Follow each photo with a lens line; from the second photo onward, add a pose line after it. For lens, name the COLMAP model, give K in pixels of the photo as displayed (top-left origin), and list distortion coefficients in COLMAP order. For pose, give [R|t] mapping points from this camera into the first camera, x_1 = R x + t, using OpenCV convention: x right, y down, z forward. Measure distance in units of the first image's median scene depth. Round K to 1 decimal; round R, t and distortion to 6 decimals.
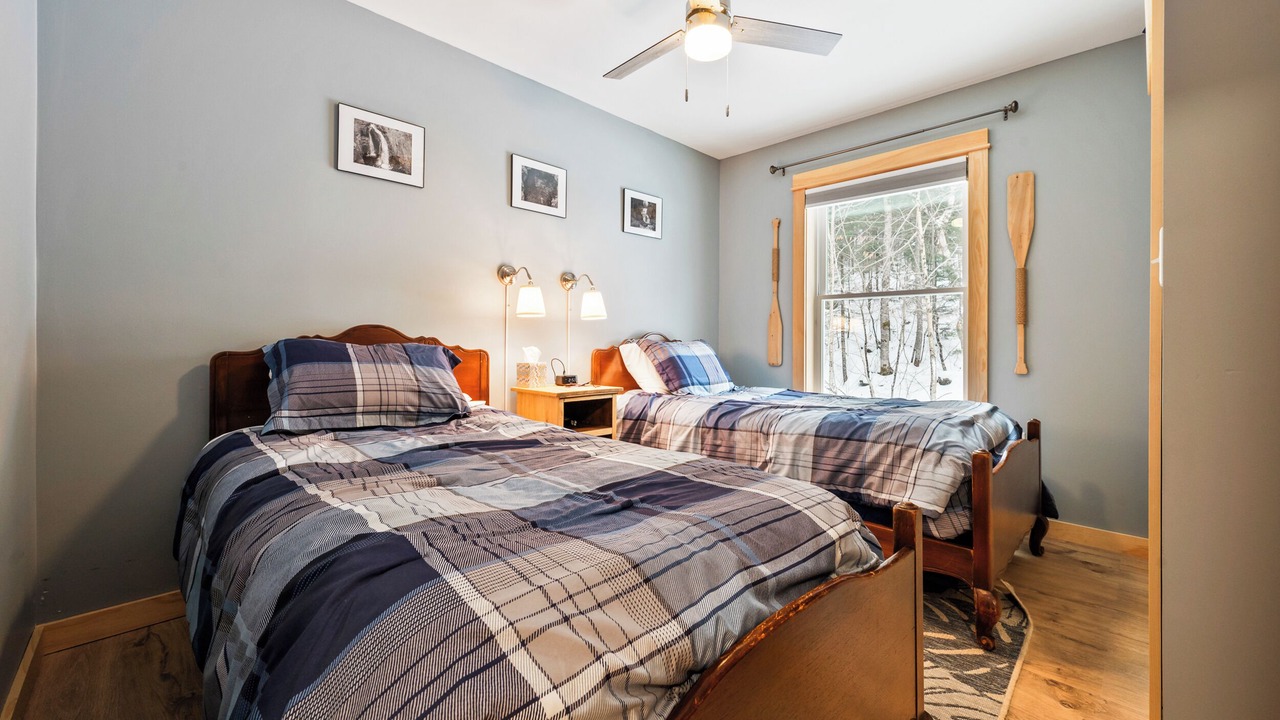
lens RADIAL K [[523.4, 0, 643.1], [0, 523.4, 306.1], [0, 0, 1]] dist [-0.001068, -0.000412]
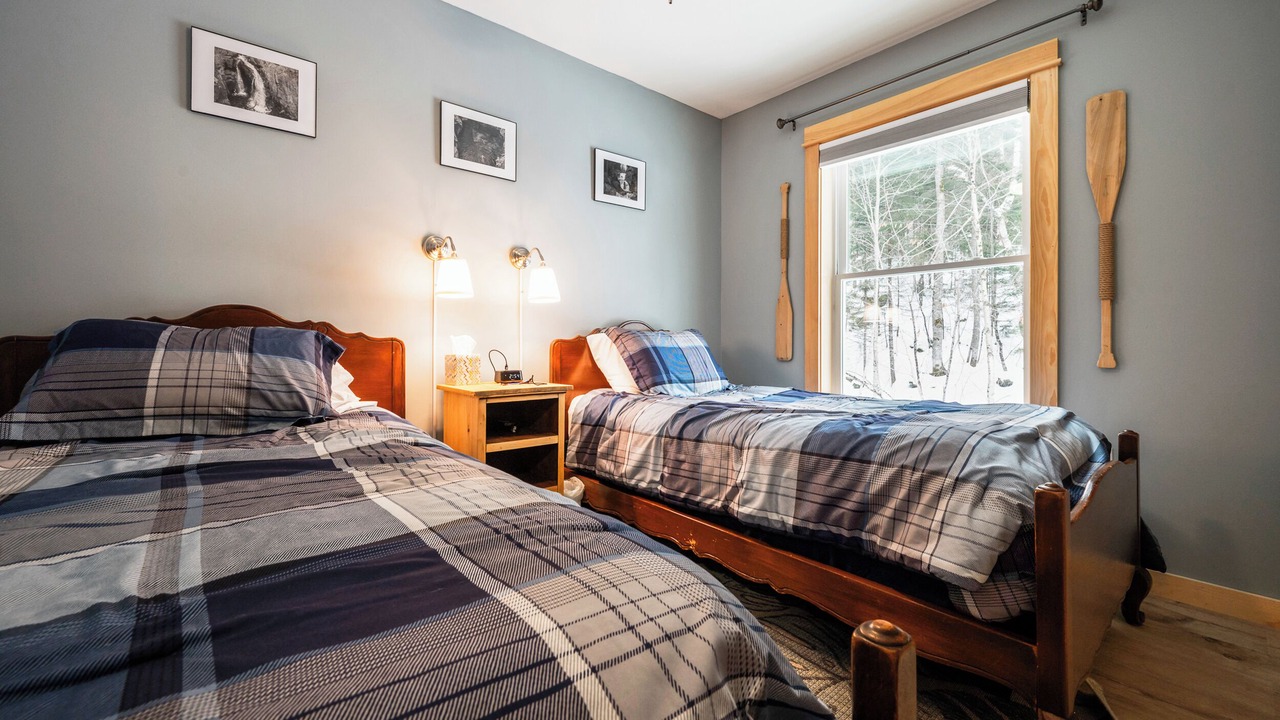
lens RADIAL K [[517.3, 0, 647.9], [0, 517.3, 315.6], [0, 0, 1]] dist [-0.001536, 0.000357]
pose [[0.996452, -0.009383, -0.083636, 0.156881], [0.010486, 0.999864, 0.012759, 0.044195], [0.083505, -0.013590, 0.996415, 0.246750]]
